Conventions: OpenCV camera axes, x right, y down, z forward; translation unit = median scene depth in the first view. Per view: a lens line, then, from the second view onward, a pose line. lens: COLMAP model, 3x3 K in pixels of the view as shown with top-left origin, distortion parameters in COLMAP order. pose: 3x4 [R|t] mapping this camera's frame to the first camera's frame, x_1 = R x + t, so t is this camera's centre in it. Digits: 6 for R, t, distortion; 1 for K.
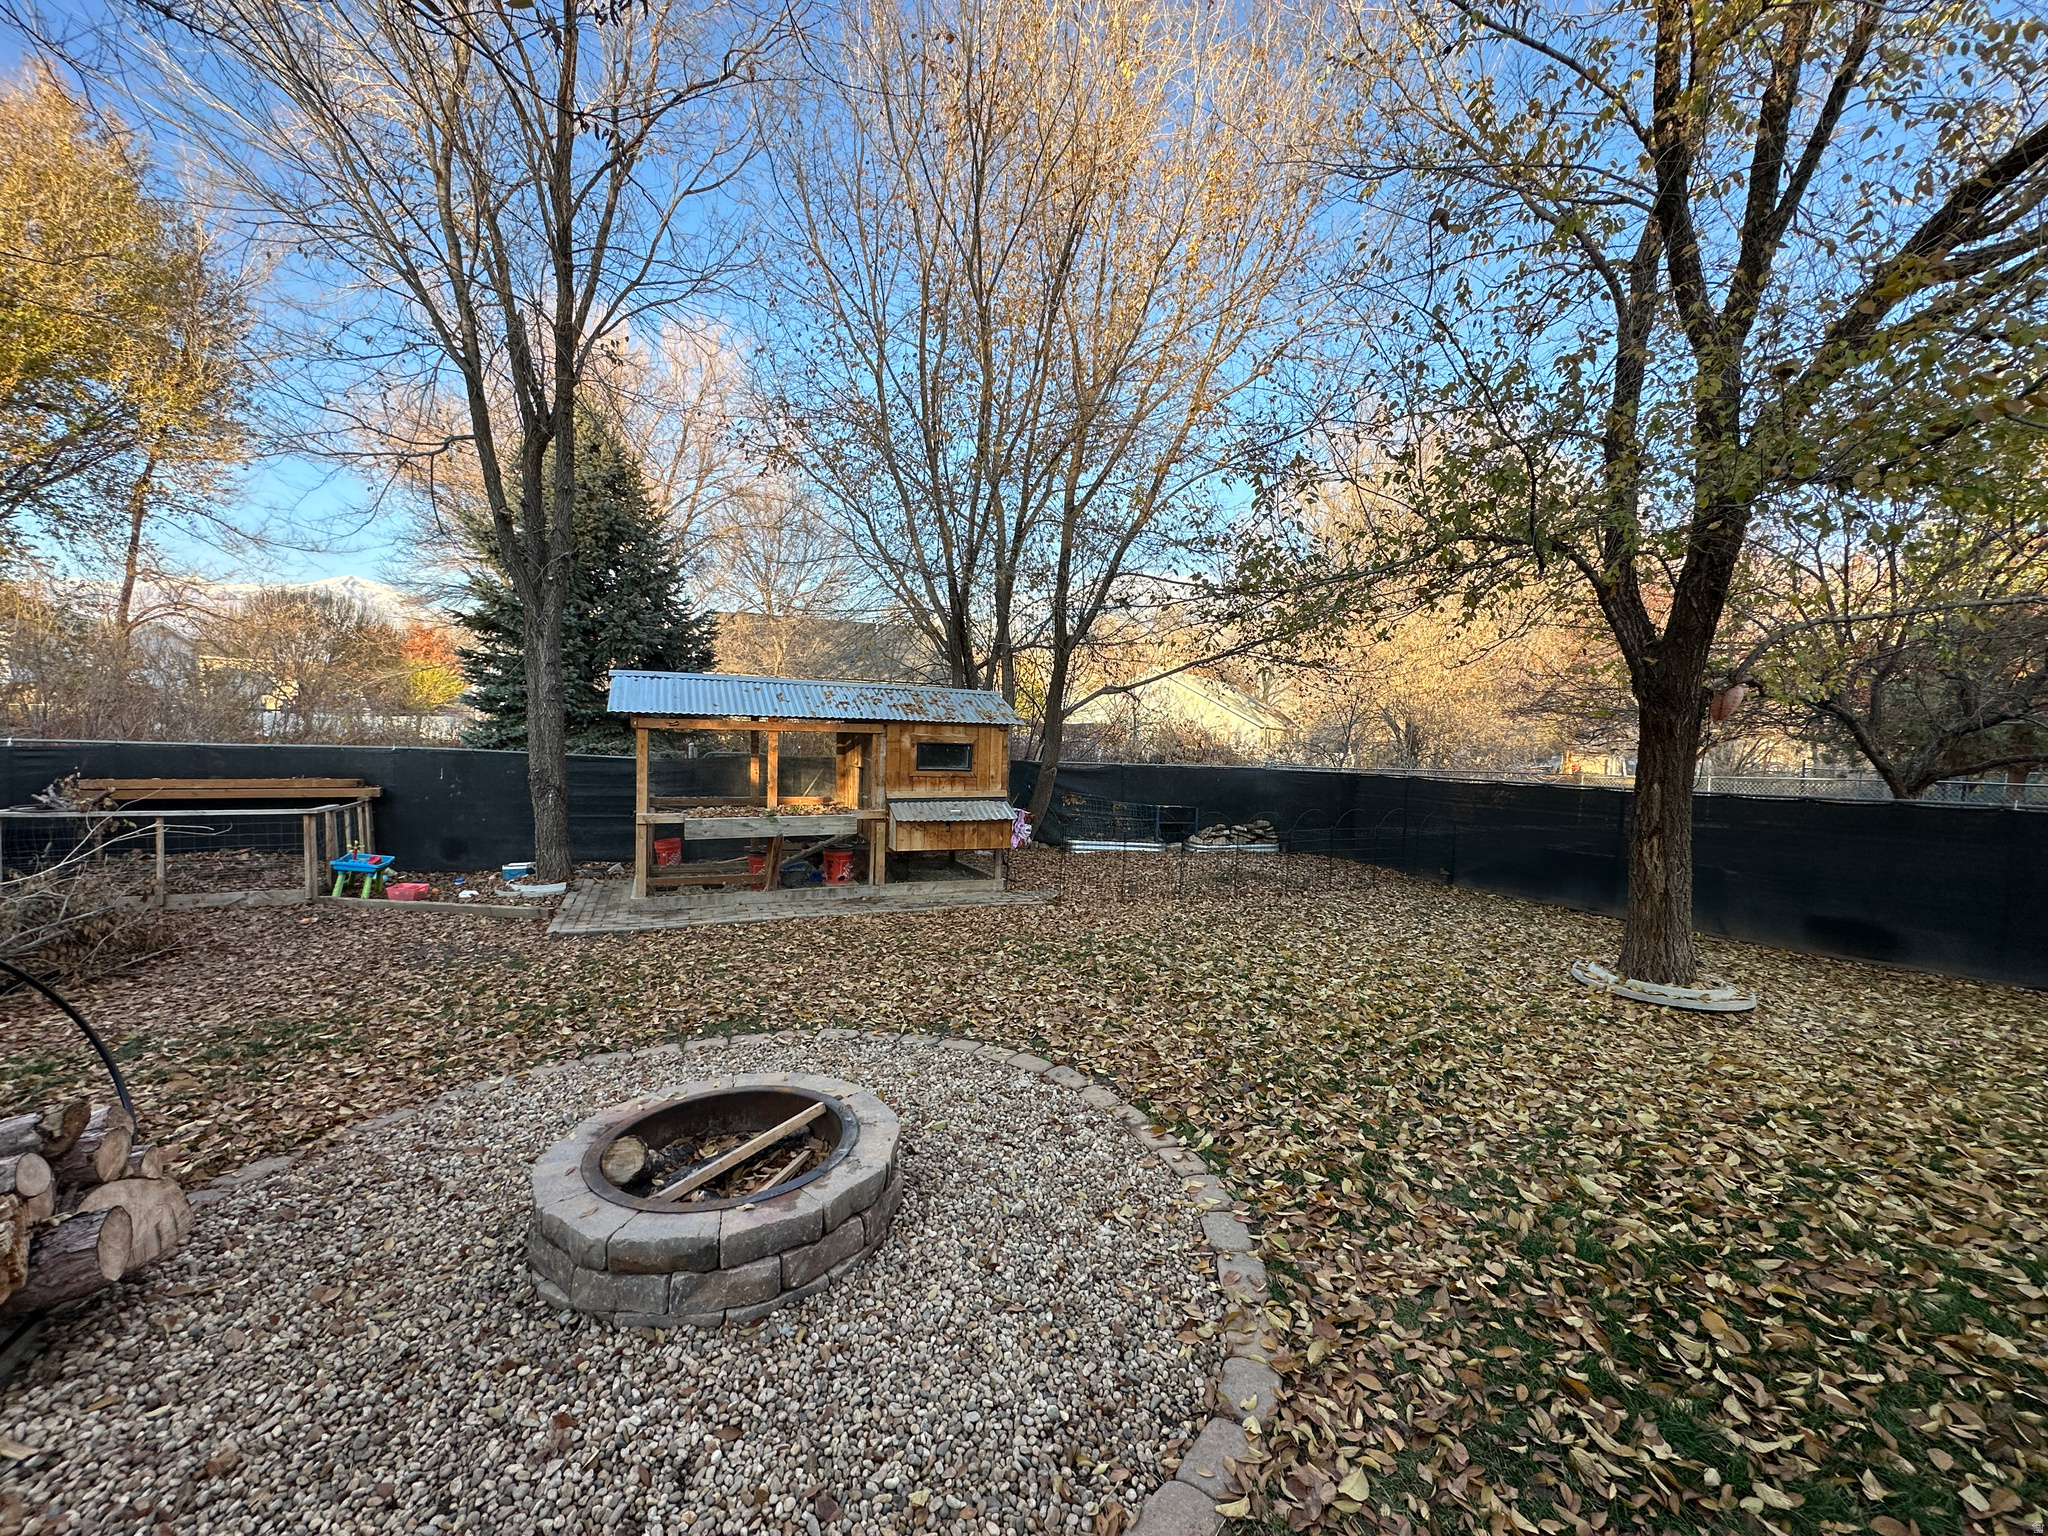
lens RADIAL K [[813.3, 0, 1026.9], [0, 813.3, 768.7], [0, 0, 1]] dist [-0.003401, 0.000786]
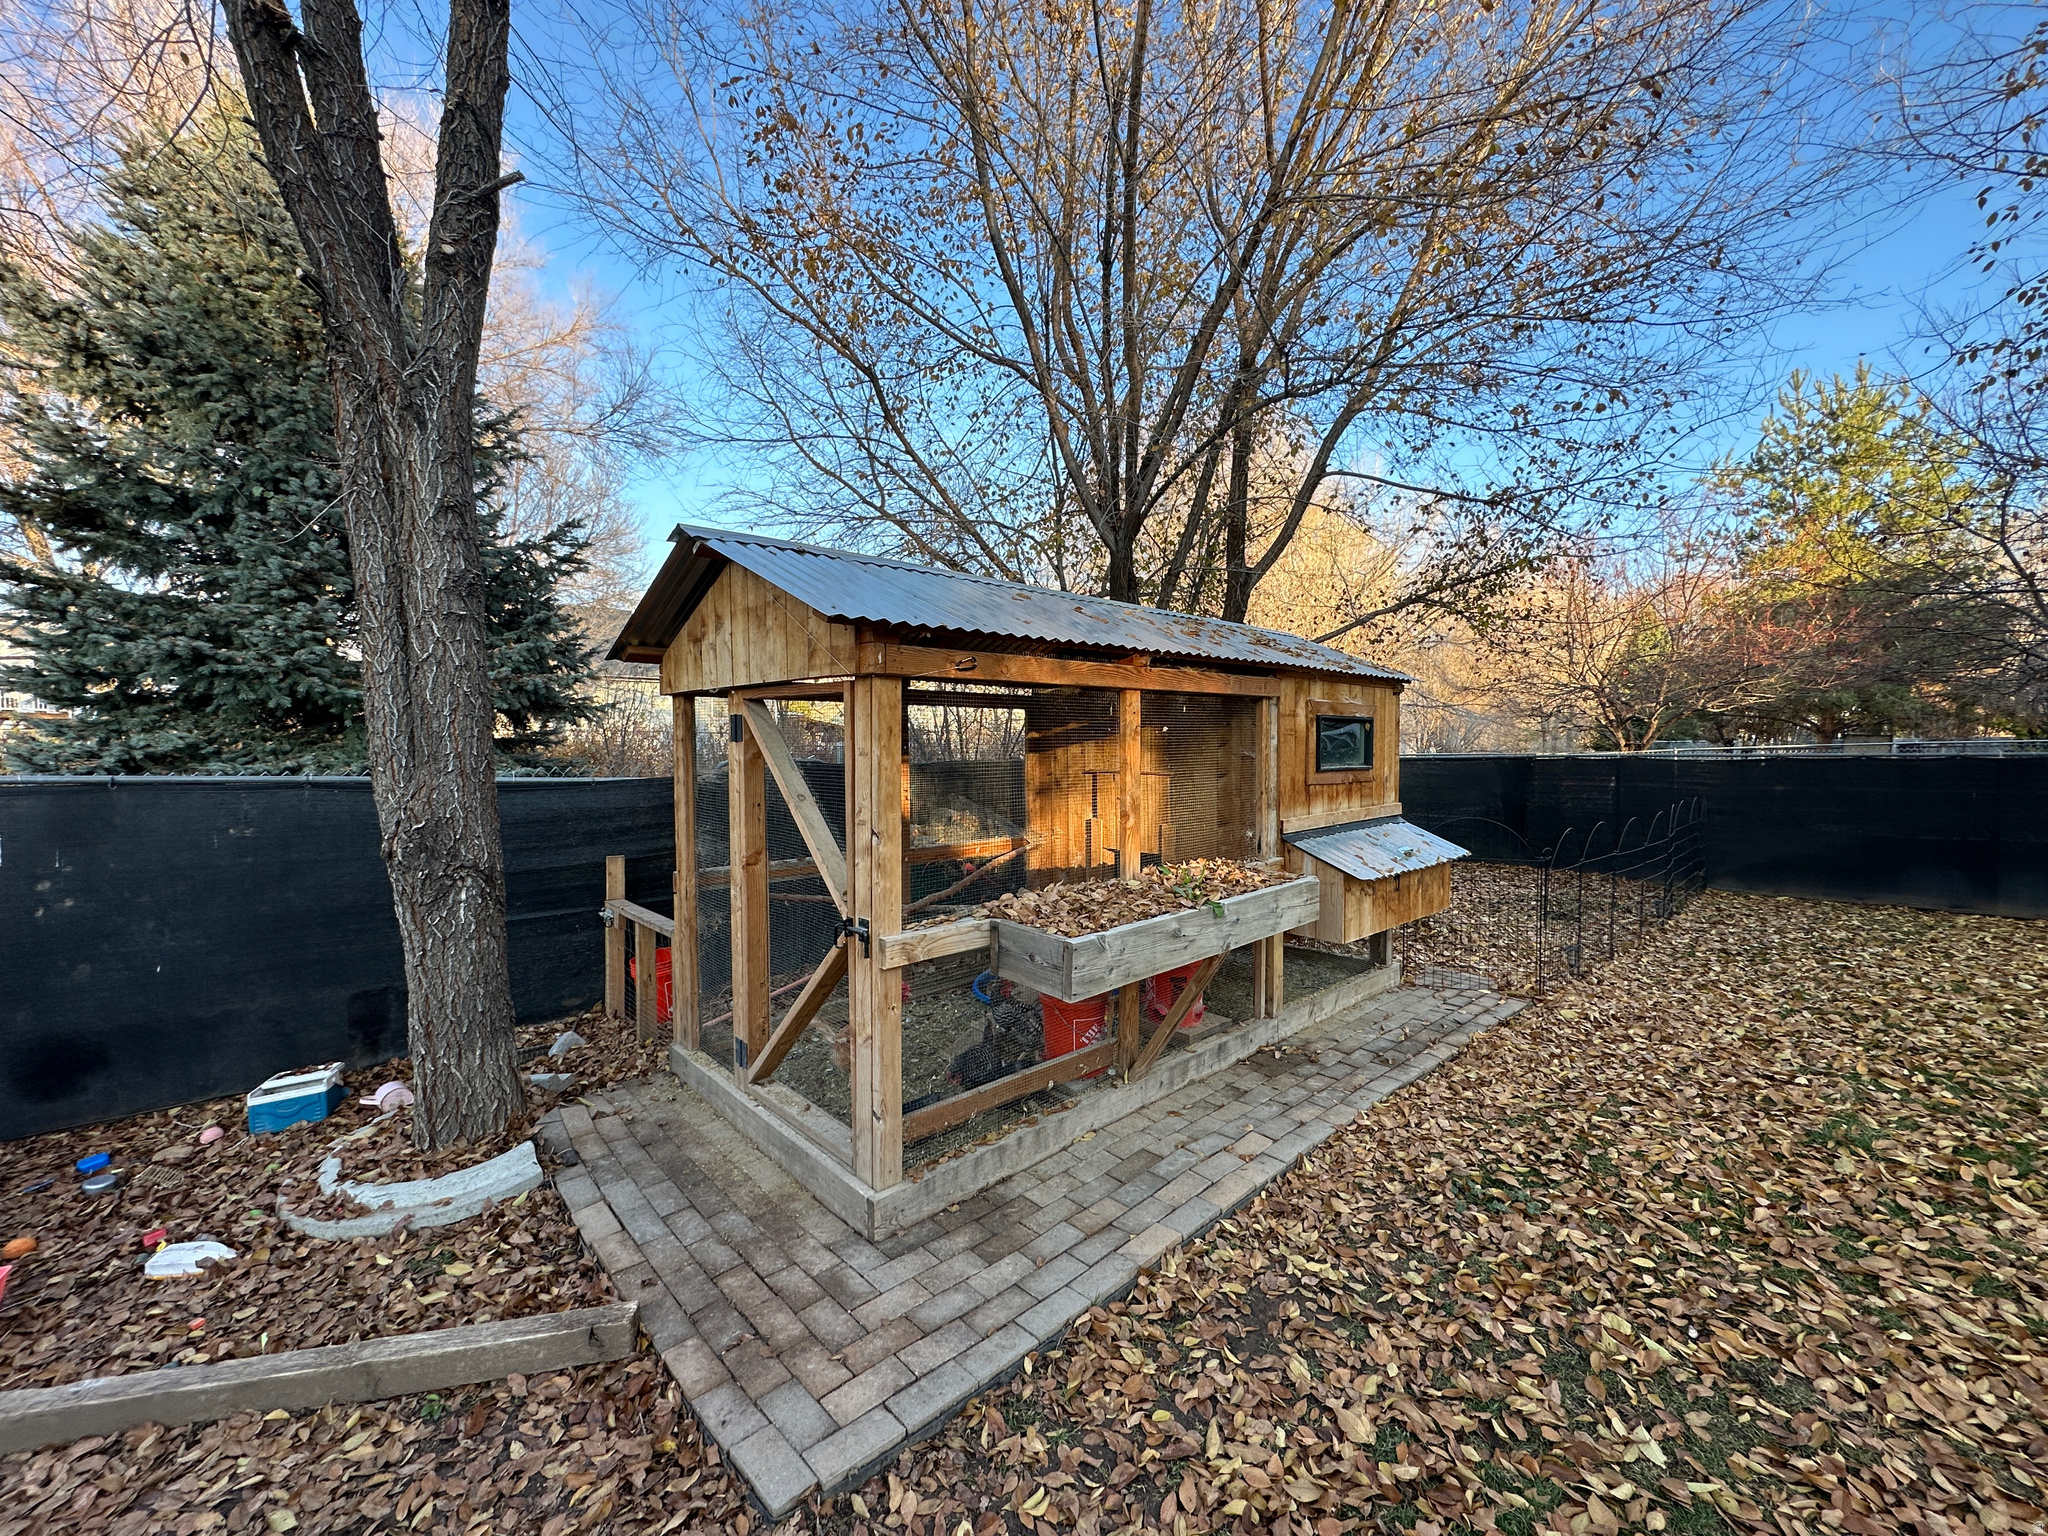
lens RADIAL K [[813.3, 0, 1026.9], [0, 813.3, 768.7], [0, 0, 1]] dist [-0.003401, 0.000786]
pose [[0.945220, -0.042959, 0.323596, -0.485639], [0.046418, 0.998918, -0.002974, -0.007229], [-0.323118, 0.017832, 0.946191, 0.619231]]
